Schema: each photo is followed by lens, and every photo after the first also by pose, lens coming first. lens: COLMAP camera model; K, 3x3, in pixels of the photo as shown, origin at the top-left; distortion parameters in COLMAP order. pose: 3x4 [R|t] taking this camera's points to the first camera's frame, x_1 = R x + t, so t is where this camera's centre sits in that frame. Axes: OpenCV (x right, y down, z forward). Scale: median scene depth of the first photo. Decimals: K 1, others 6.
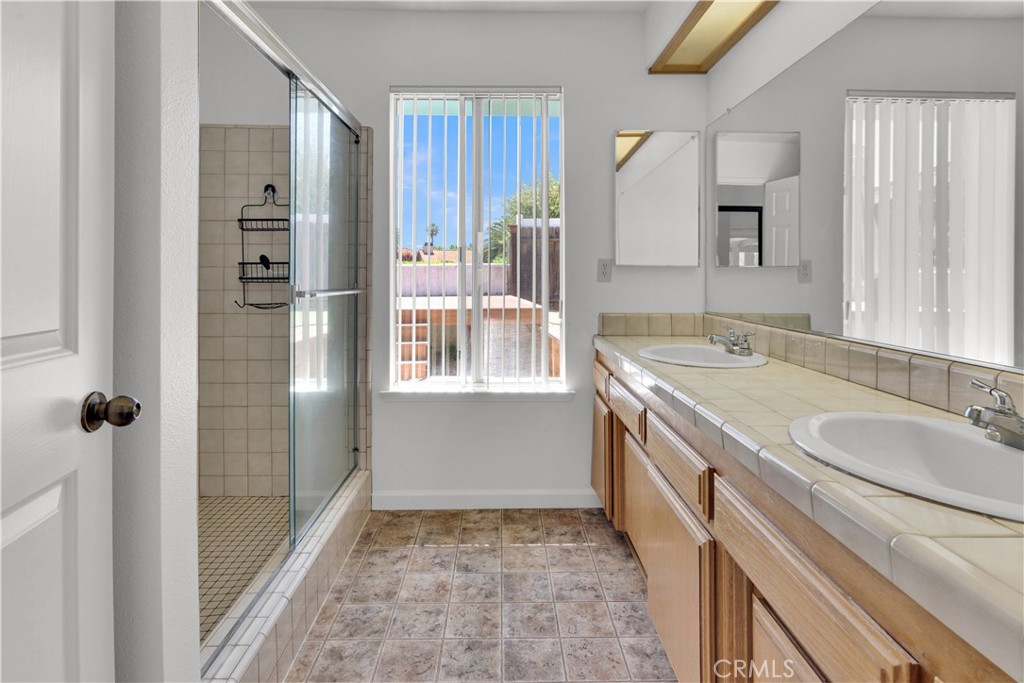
lens RADIAL K [[527.1, 0, 510.0], [0, 527.1, 271.1], [0, 0, 1]] dist [0.002867, 0.001857]
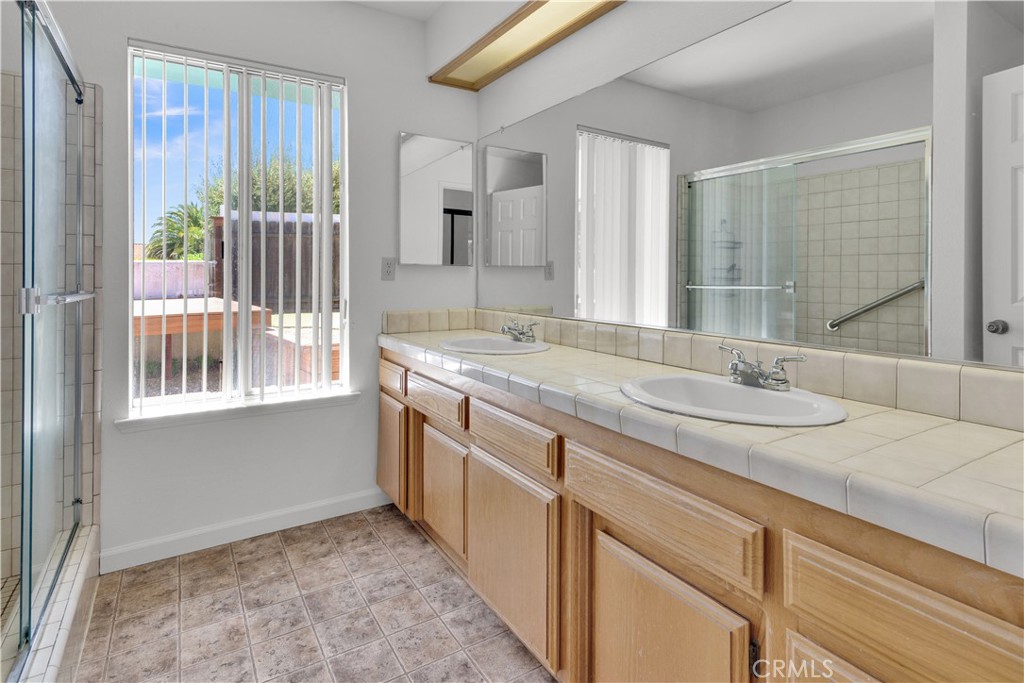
lens RADIAL K [[527.1, 0, 510.0], [0, 527.1, 271.1], [0, 0, 1]] dist [0.002867, 0.001857]
pose [[0.856408, 0.000918, 0.516299, -0.163024], [-0.002404, 0.999995, 0.002211, -0.000328], [-0.516294, -0.003135, 0.856406, 0.017601]]
